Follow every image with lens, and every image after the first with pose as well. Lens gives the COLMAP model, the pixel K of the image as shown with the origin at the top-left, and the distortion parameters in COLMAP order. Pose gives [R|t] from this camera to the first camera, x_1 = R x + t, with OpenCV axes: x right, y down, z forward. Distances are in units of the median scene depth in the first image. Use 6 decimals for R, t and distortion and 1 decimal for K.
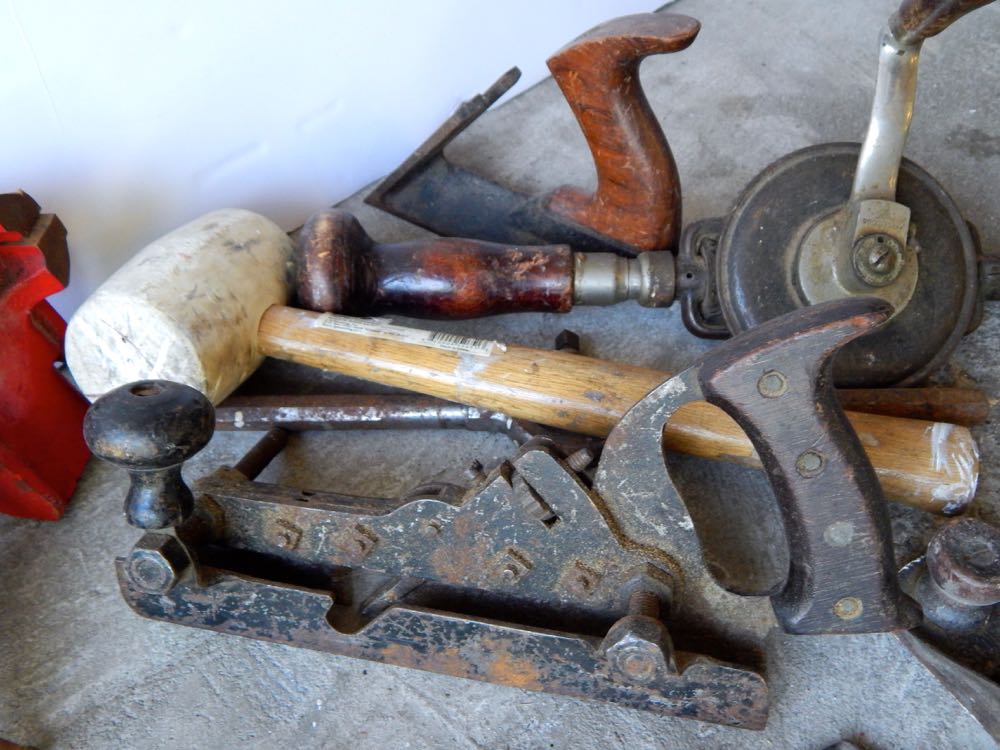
lens RADIAL K [[1003.0, 0, 493.6], [0, 1003.0, 346.9], [0, 0, 1]] dist [-0.021629, 0.000000]
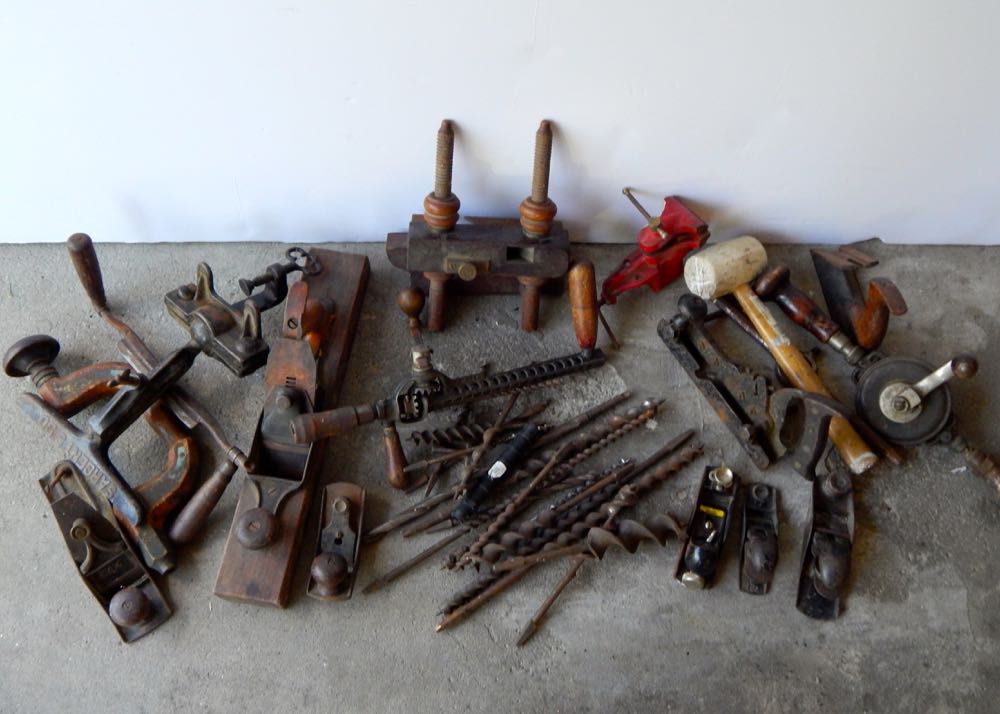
lens RADIAL K [[1036.2, 0, 501.0], [0, 1036.2, 335.5], [0, 0, 1]] dist [-0.008580, 0.000000]
pose [[0.694895, 0.671693, -0.256808, 0.228535], [-0.540149, 0.723292, 0.430217, -1.072467], [0.474721, -0.160241, 0.865426, -2.610201]]
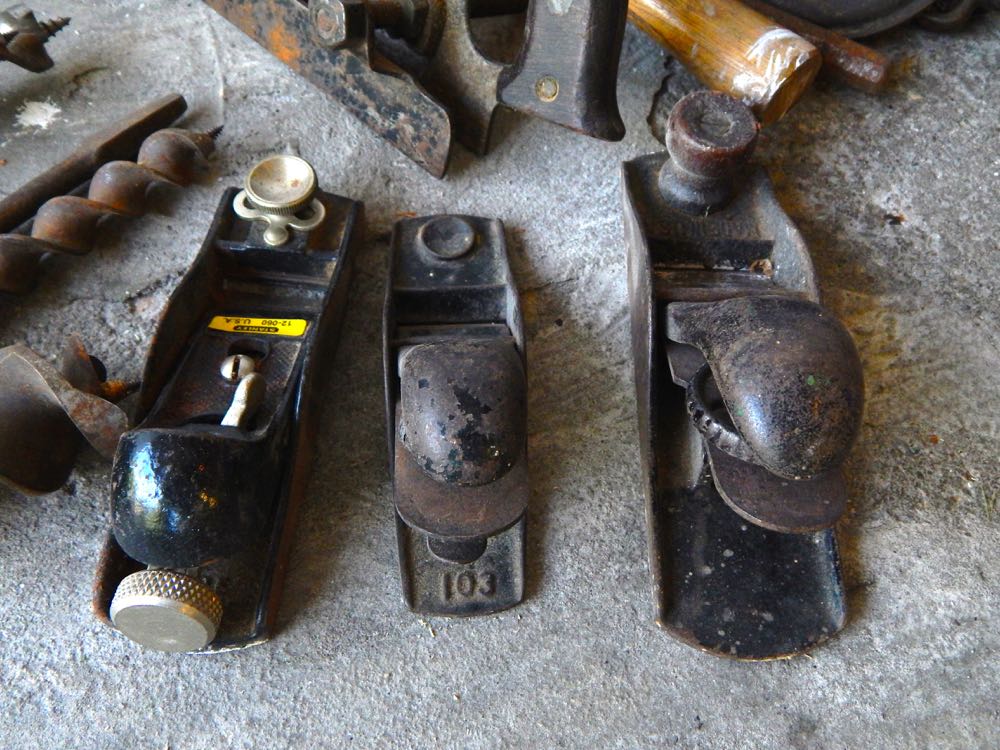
lens RADIAL K [[1003.0, 0, 492.3], [0, 1003.0, 365.9], [0, 0, 1]] dist [-0.021629, 0.000000]
pose [[0.848231, 0.484287, -0.214407, 0.595654], [-0.429091, 0.865690, 0.257802, 0.241141], [0.310460, -0.126675, 0.942108, -0.001726]]
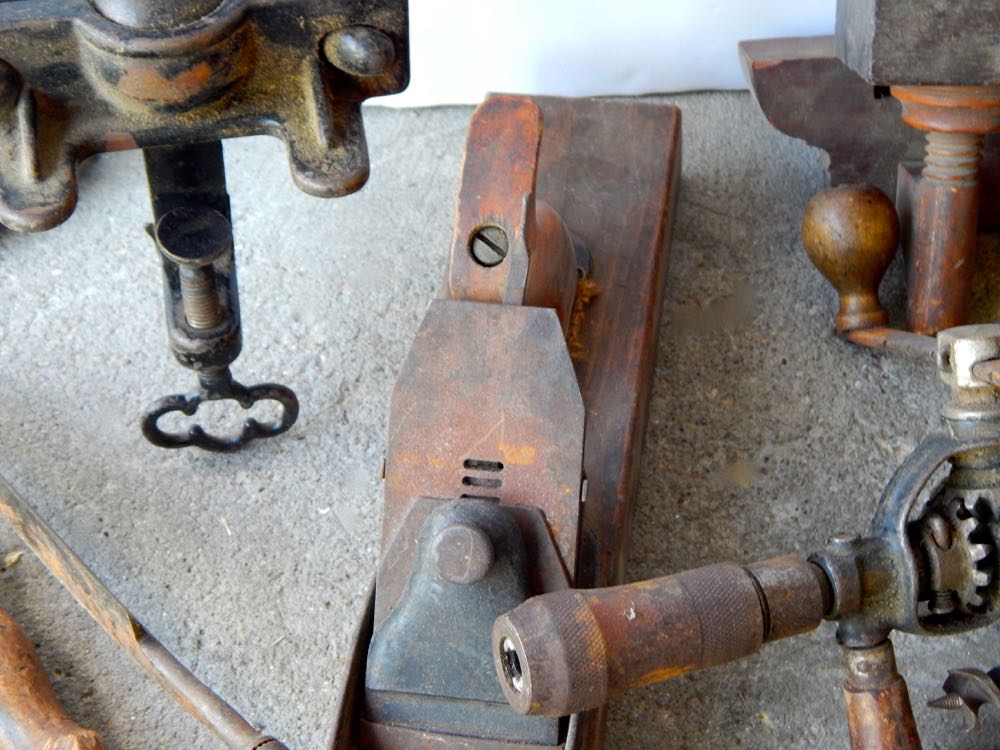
lens RADIAL K [[1801.1, 0, 499.5], [0, 1801.1, 364.5], [0, 0, 1]] dist [0.009067, 0.000000]
pose [[0.700660, 0.577939, -0.418405, -0.454935], [-0.483077, 0.815819, 0.317924, 0.349624], [0.525083, -0.020635, 0.850801, -1.253797]]
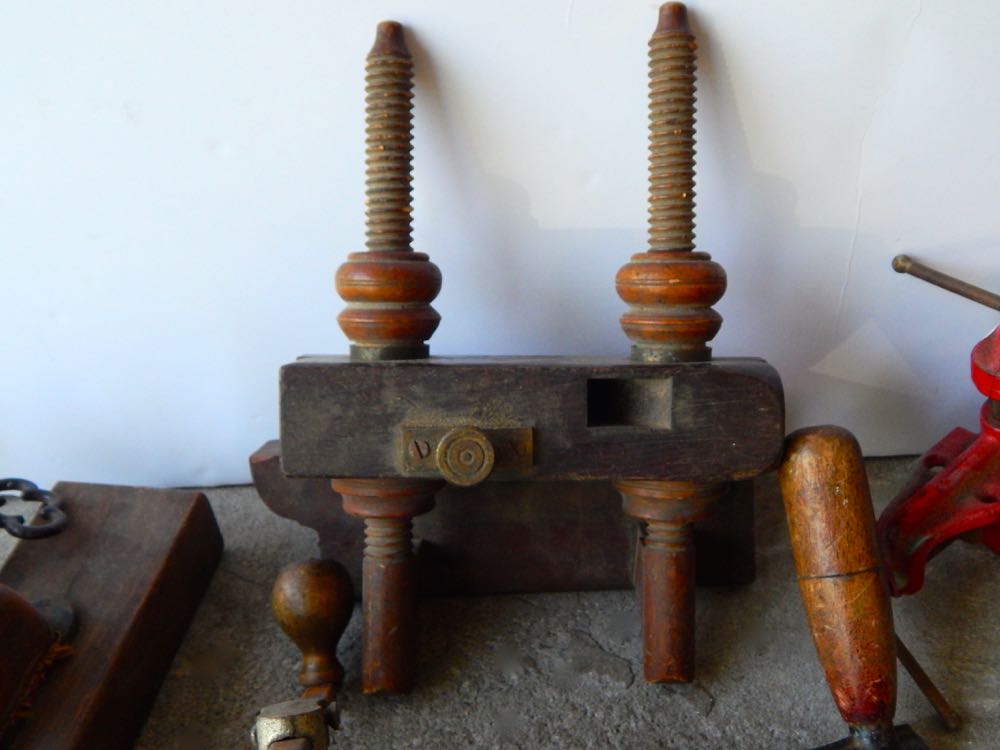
lens RADIAL K [[1094.4, 0, 499.7], [0, 1094.4, 367.6], [0, 0, 1]] dist [0.006257, 0.000000]
pose [[0.696667, 0.460391, -0.550178, -0.290845], [-0.487226, 0.866549, 0.108179, 0.147459], [0.526561, 0.192697, 0.828011, -0.496503]]
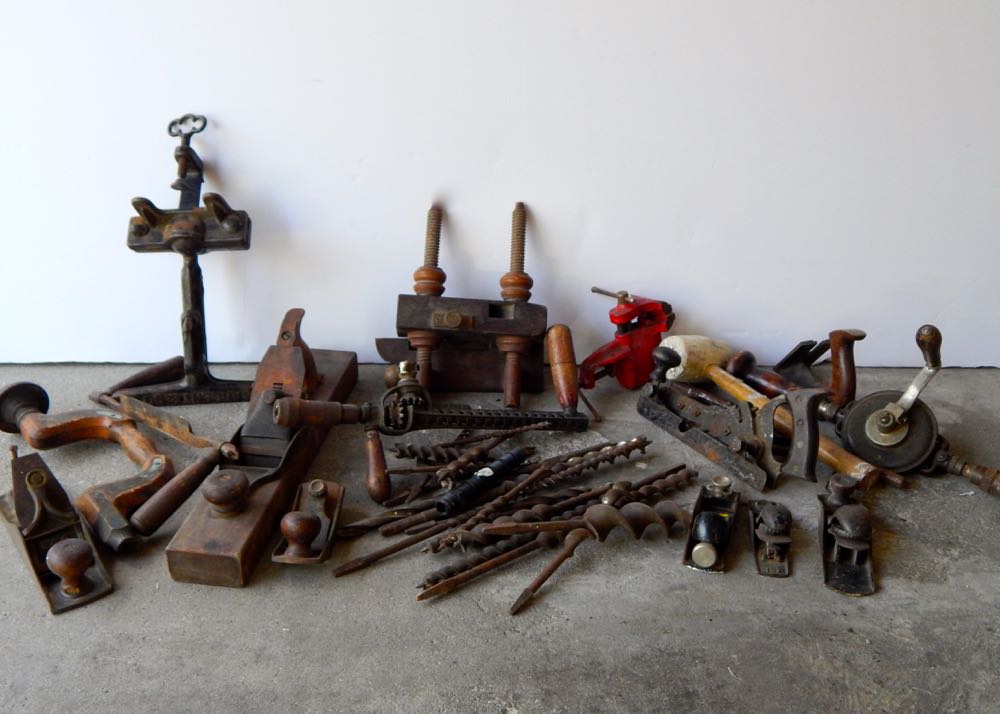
lens RADIAL K [[1036.2, 0, 487.1], [0, 1036.2, 341.9], [0, 0, 1]] dist [-0.008580, 0.000000]
pose [[0.711215, 0.356087, -0.606115, 1.529915], [-0.533082, 0.835254, -0.134814, 0.898680], [0.458255, 0.418991, 0.783868, -2.442156]]
